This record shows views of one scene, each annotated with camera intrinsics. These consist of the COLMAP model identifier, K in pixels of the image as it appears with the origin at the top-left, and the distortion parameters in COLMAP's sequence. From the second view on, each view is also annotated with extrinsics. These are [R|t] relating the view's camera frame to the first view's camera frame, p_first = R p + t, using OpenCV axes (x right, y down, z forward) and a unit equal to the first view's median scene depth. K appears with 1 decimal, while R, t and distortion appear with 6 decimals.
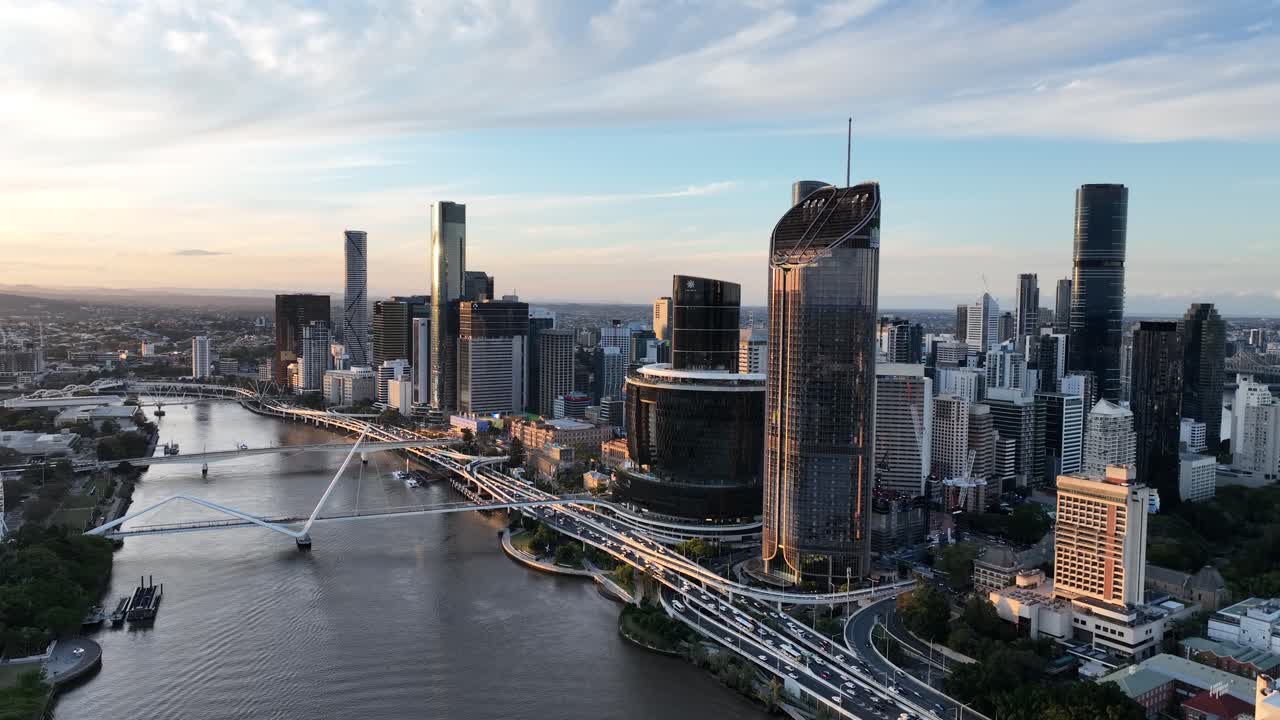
lens RADIAL K [[905.8, 0, 641.6], [0, 905.8, 348.0], [0, 0, 1]] dist [-0.020061, 0.034156]
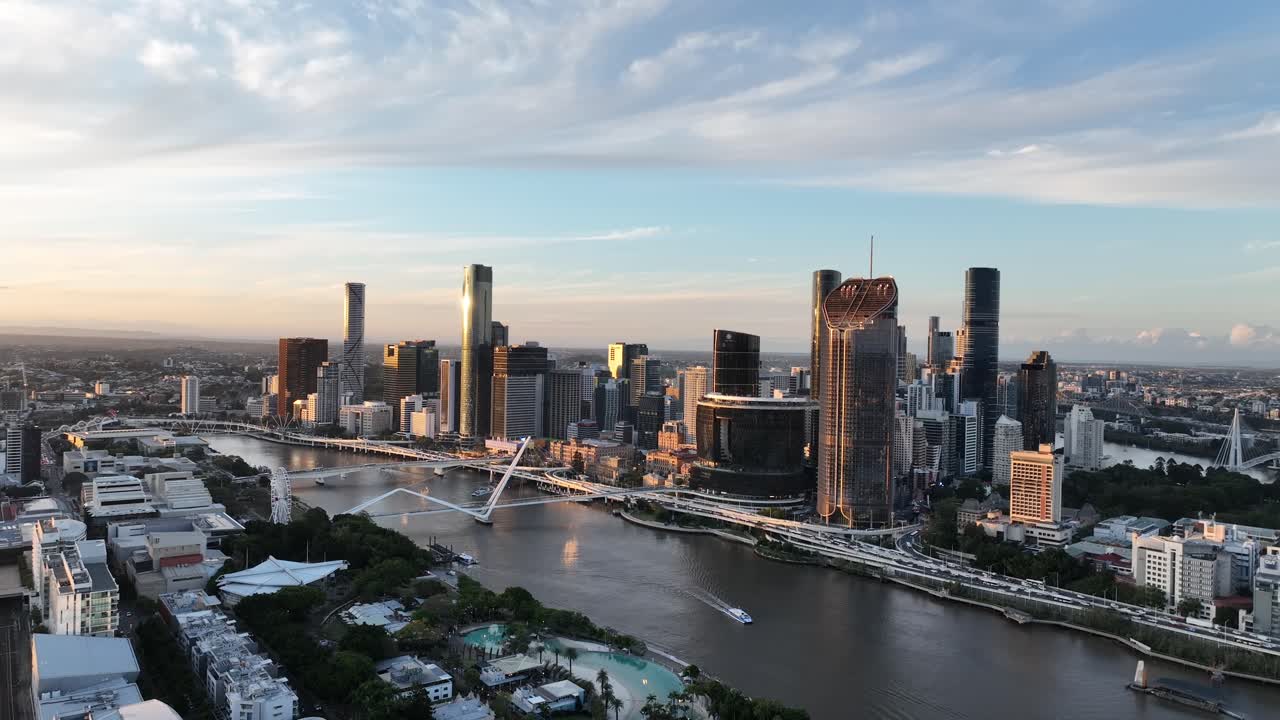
lens RADIAL K [[905.8, 0, 641.6], [0, 905.8, 348.0], [0, 0, 1]] dist [-0.020061, 0.034156]
pose [[0.982645, 0.005055, 0.185428, -0.313303], [0.003486, 0.998949, -0.045707, 0.010247], [-0.185465, 0.045560, 0.981594, -0.325916]]
